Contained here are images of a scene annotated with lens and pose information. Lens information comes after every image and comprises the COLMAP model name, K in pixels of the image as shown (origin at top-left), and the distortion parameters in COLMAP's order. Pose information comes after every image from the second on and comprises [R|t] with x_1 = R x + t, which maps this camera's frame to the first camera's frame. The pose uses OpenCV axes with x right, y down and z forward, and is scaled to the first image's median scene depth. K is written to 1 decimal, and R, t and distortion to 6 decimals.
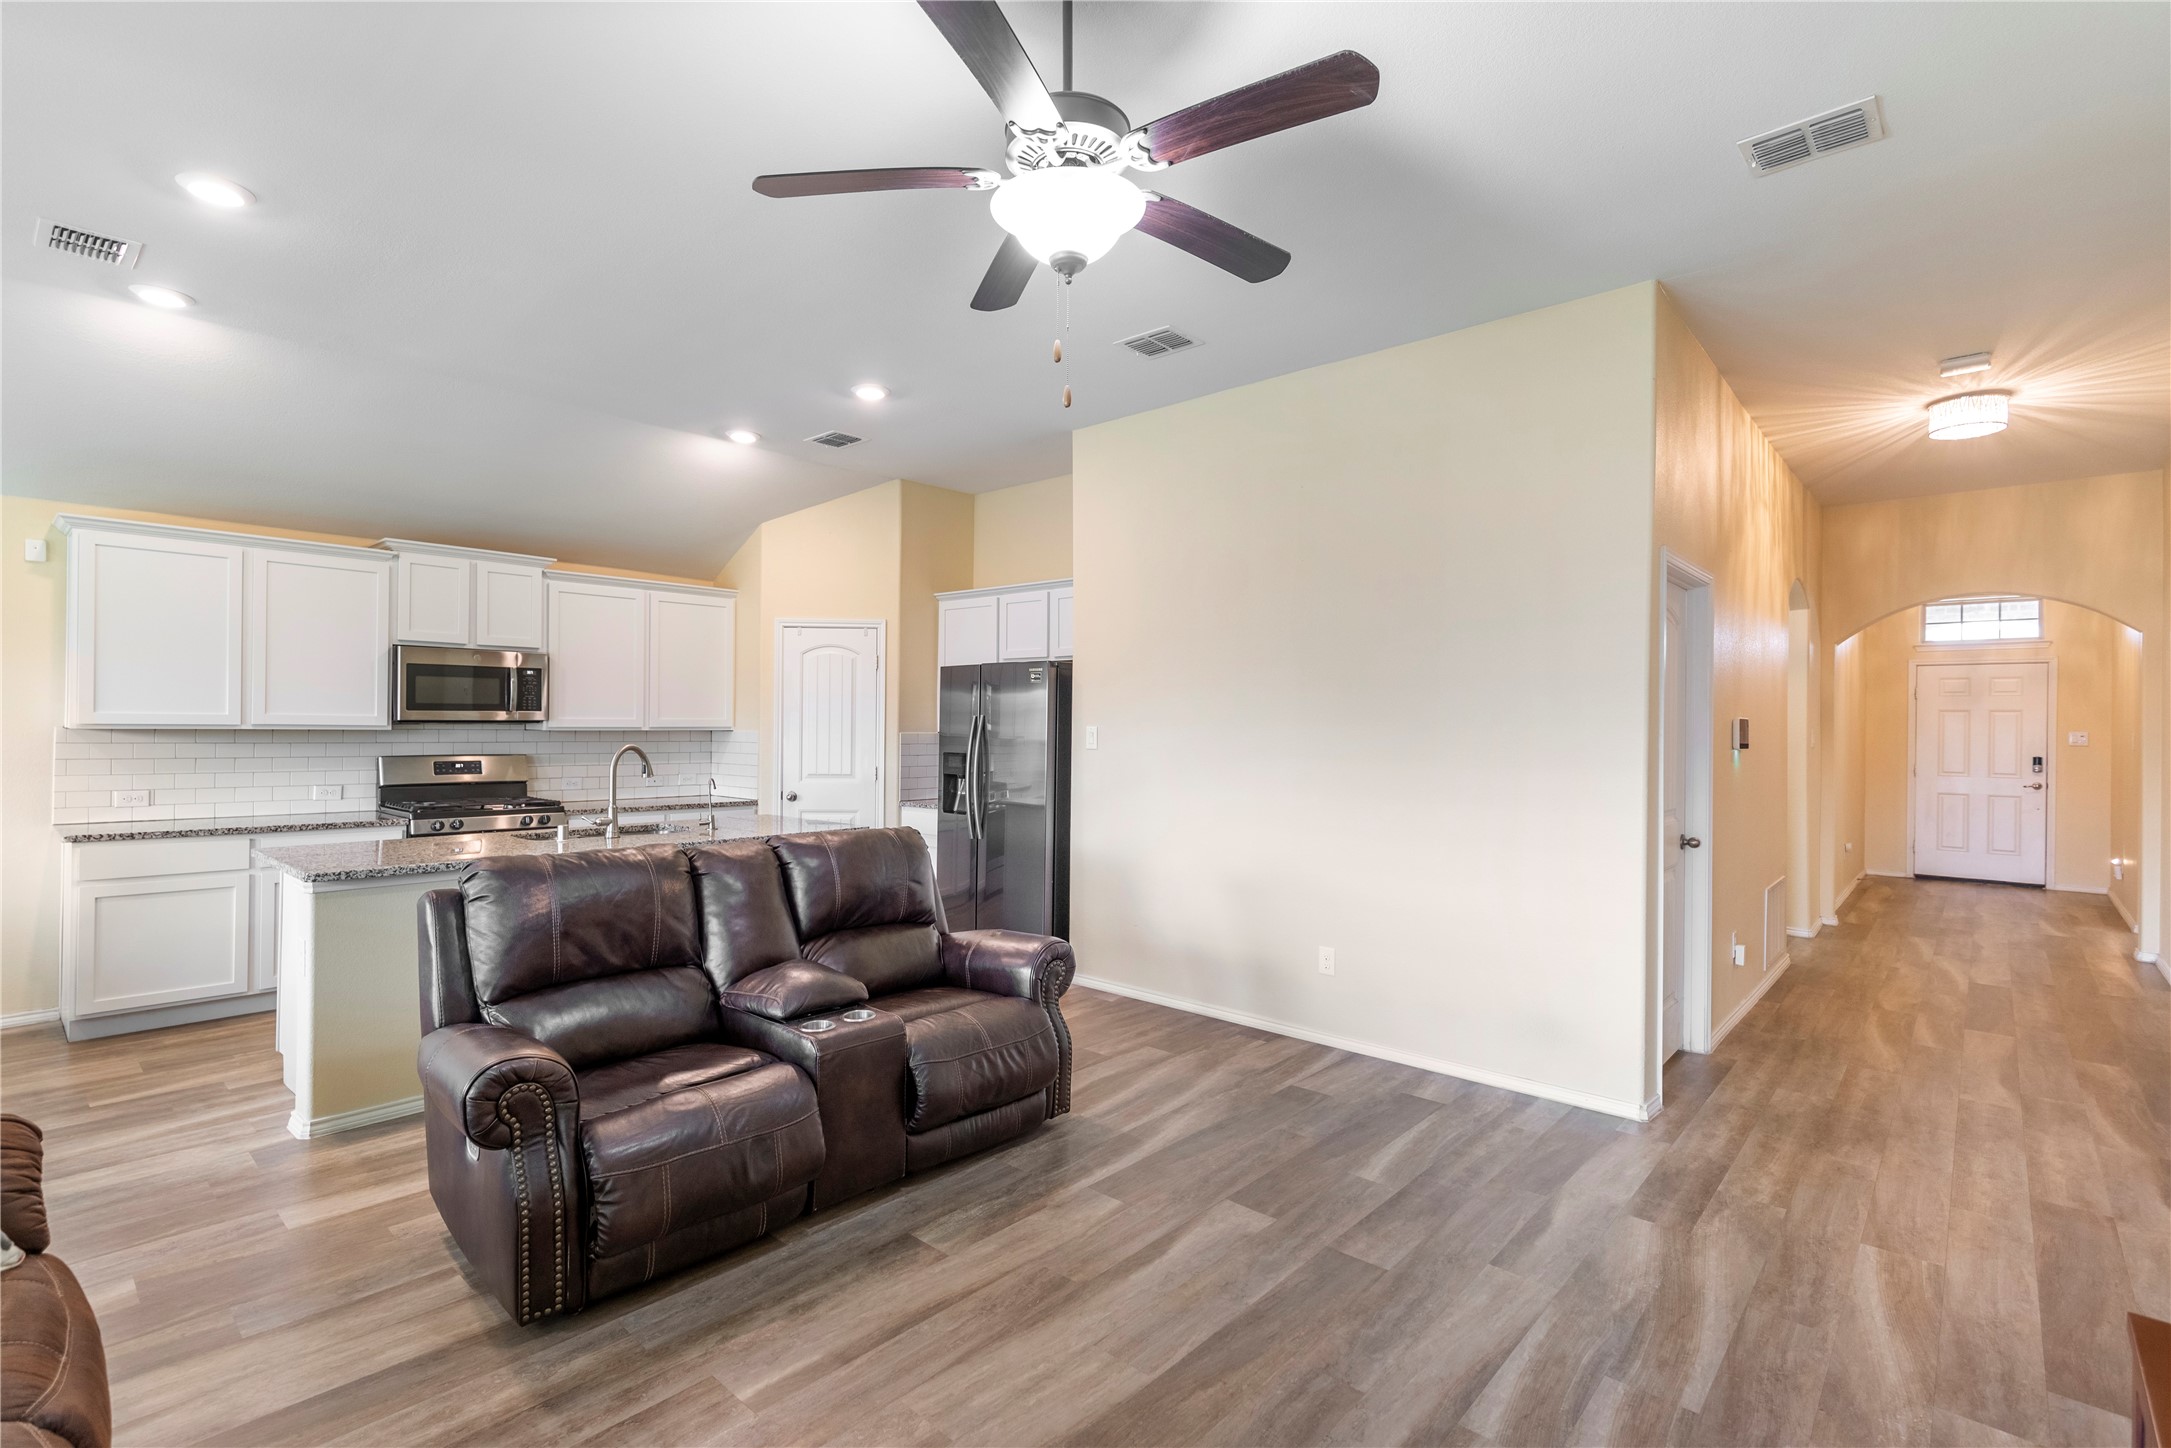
lens RADIAL K [[1005.4, 0, 1078.5], [0, 1005.4, 730.4], [0, 0, 1]] dist [0.000265, 0.000115]
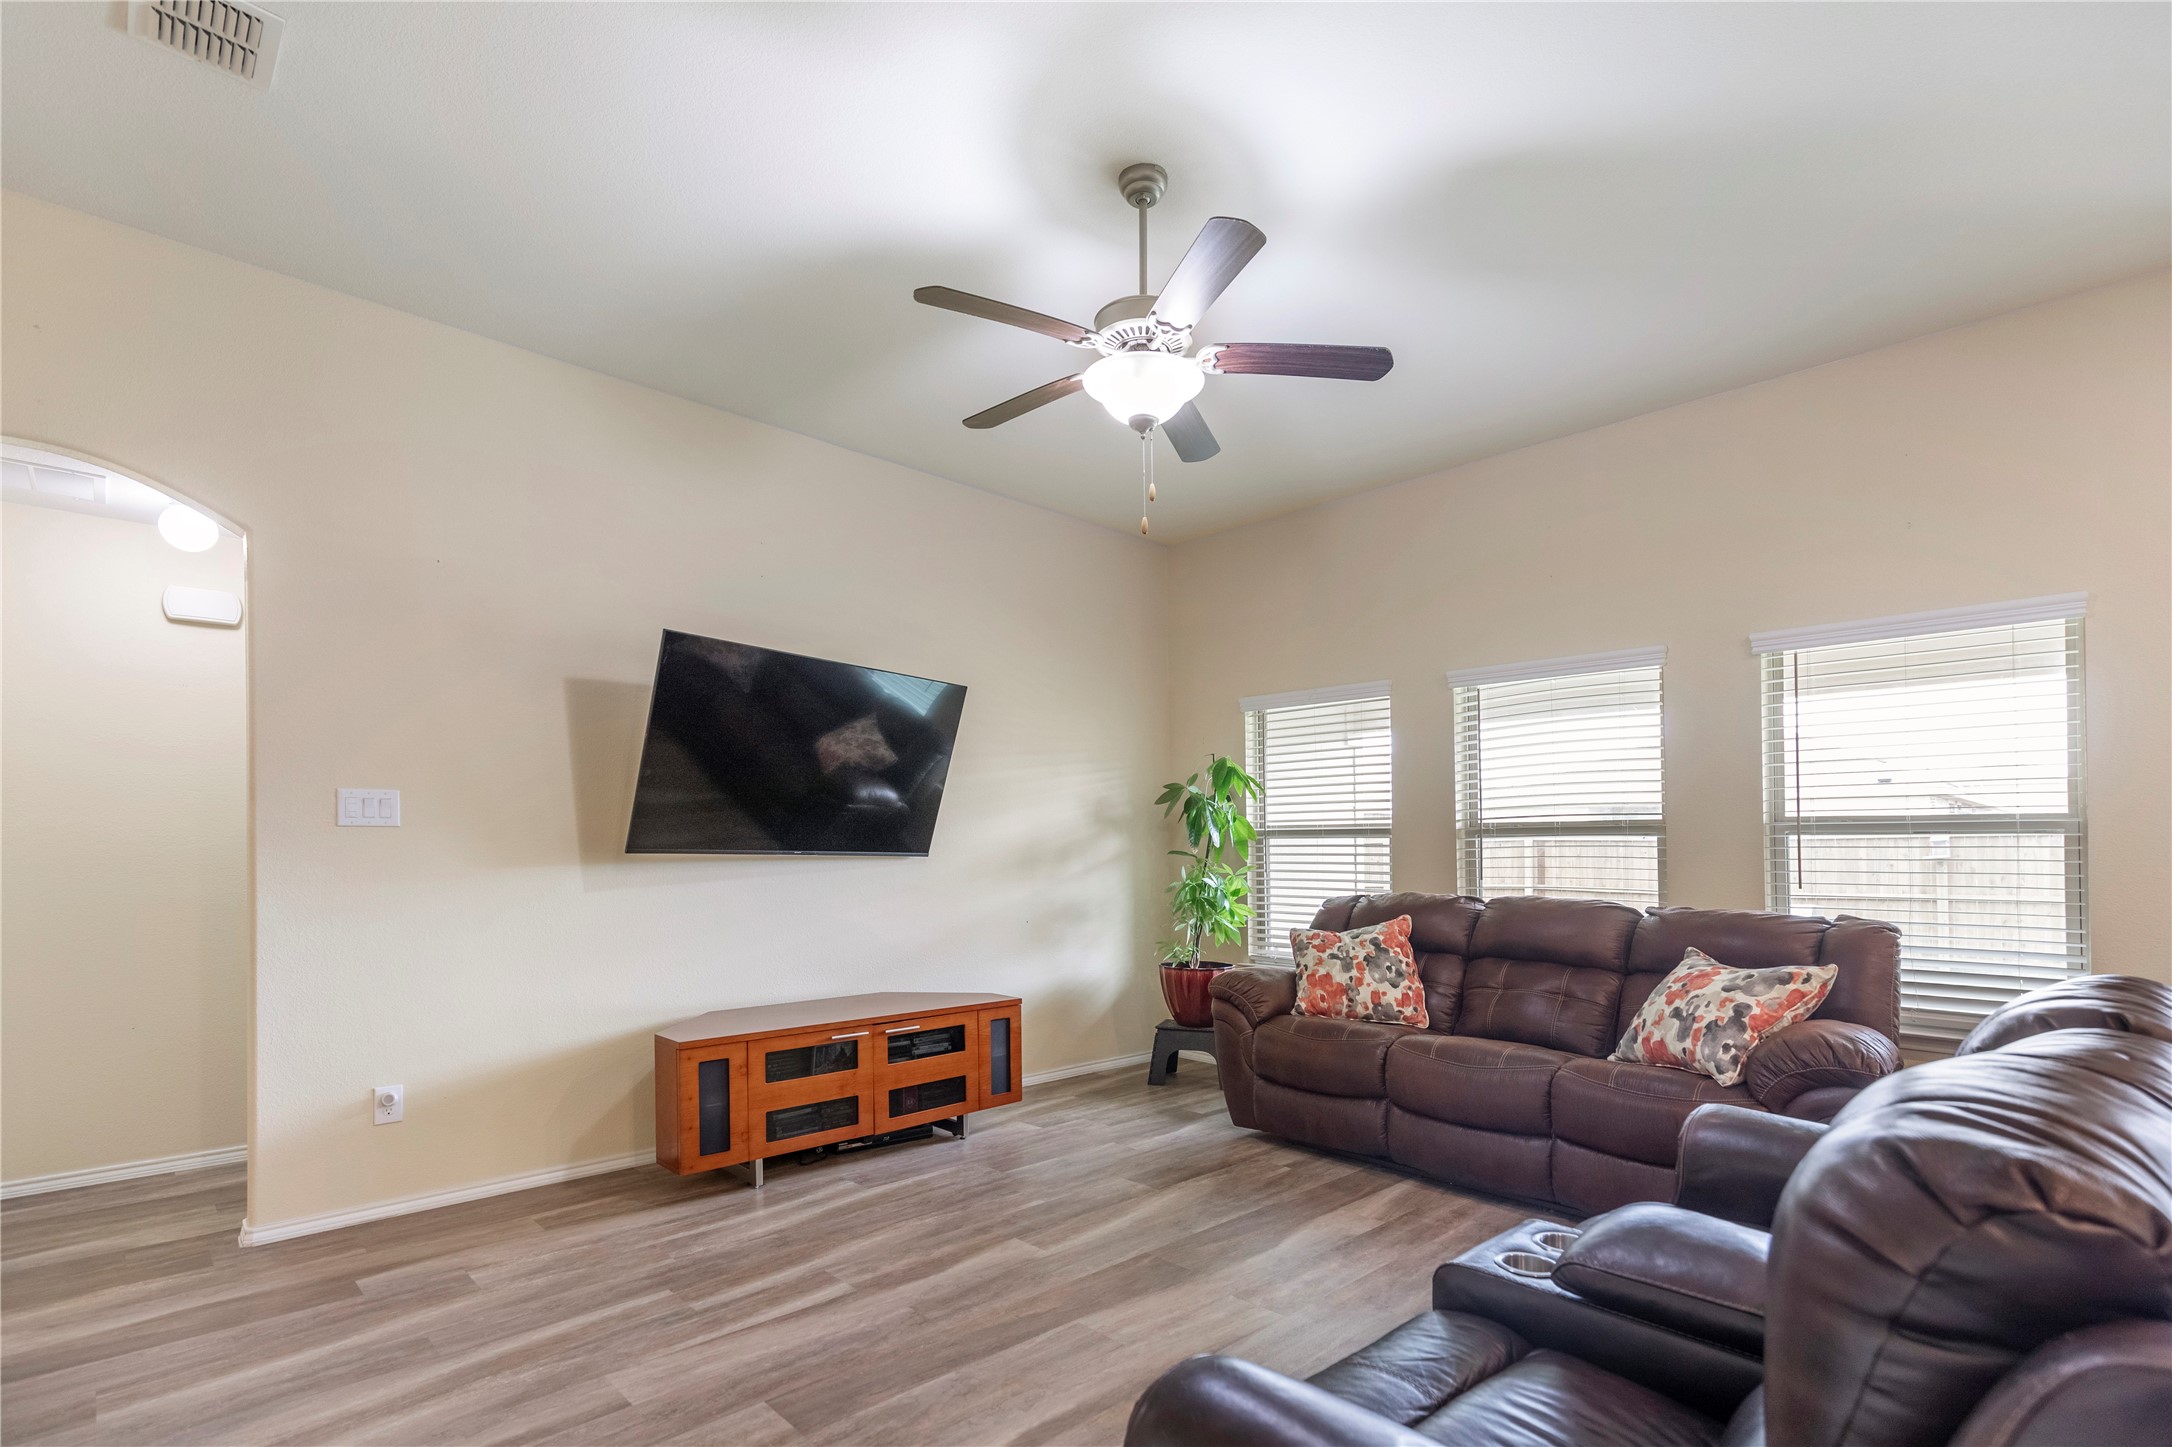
lens RADIAL K [[1019.6, 0, 1072.9], [0, 1019.6, 796.3], [0, 0, 1]] dist [0.003494, 0.000443]
pose [[-0.995986, -0.015401, 0.088177, -0.007041], [-0.019102, 0.998965, -0.041278, 0.028622], [-0.087450, -0.042797, -0.995249, 0.852099]]
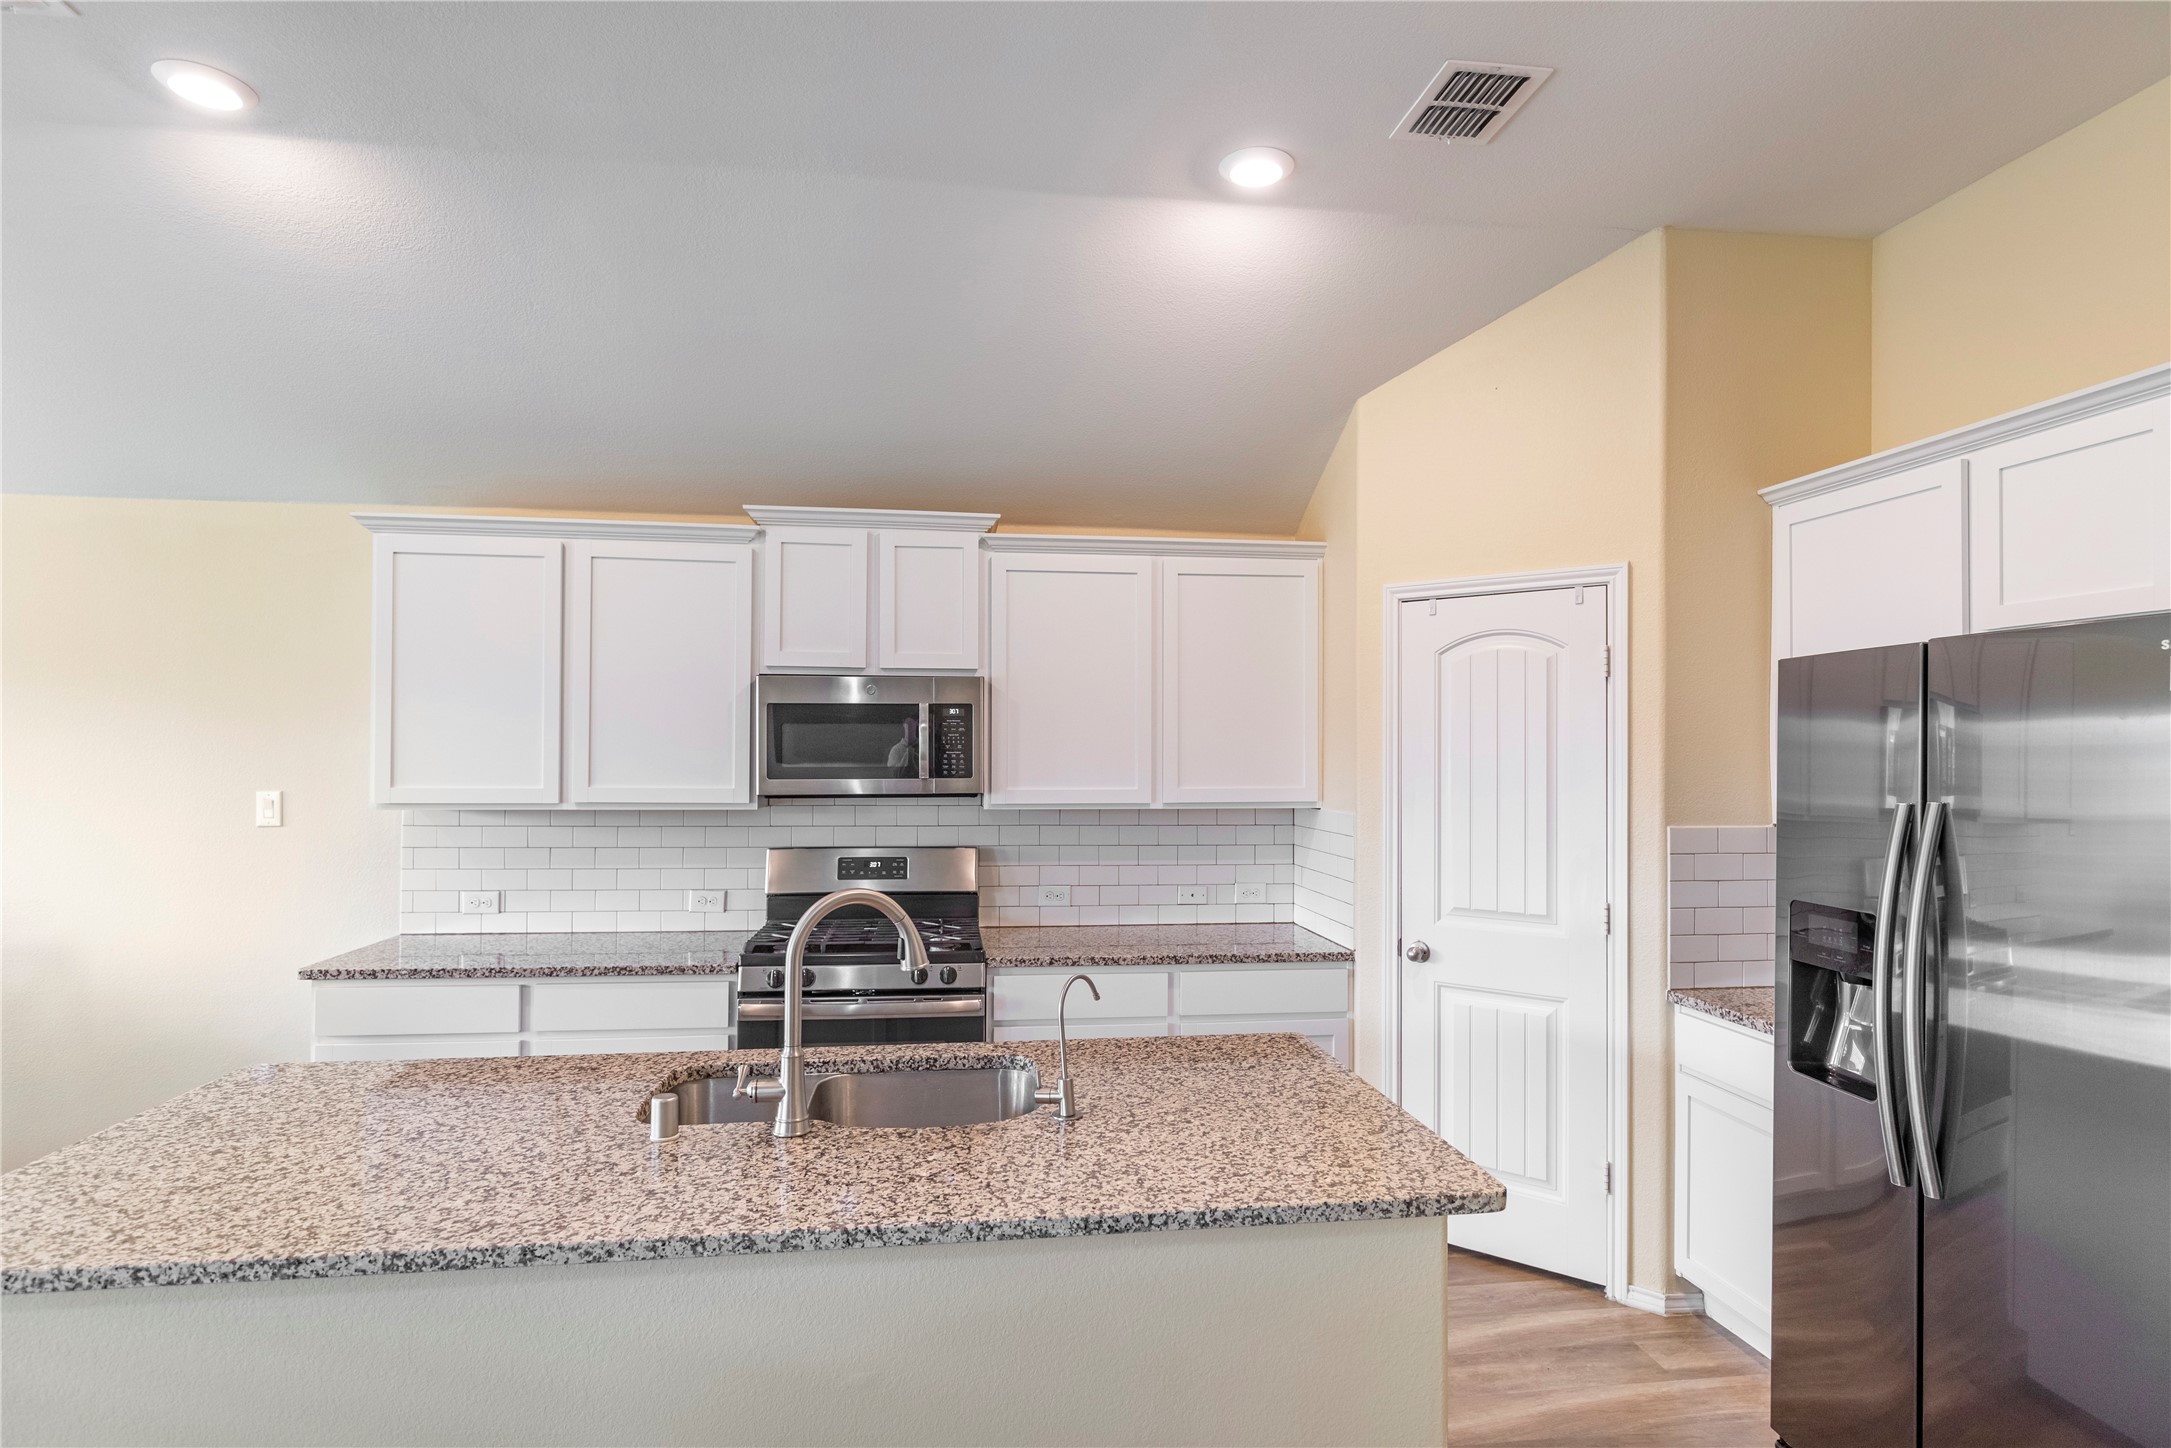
lens RADIAL K [[1107.4, 0, 1080.7], [0, 1107.4, 743.8], [0, 0, 1]] dist [0.000848, 0.000448]
pose [[0.762360, -0.014088, -0.647000, -0.074579], [-0.000340, 0.999754, -0.022170, -0.024774], [0.647154, 0.017122, 0.762167, 0.561216]]
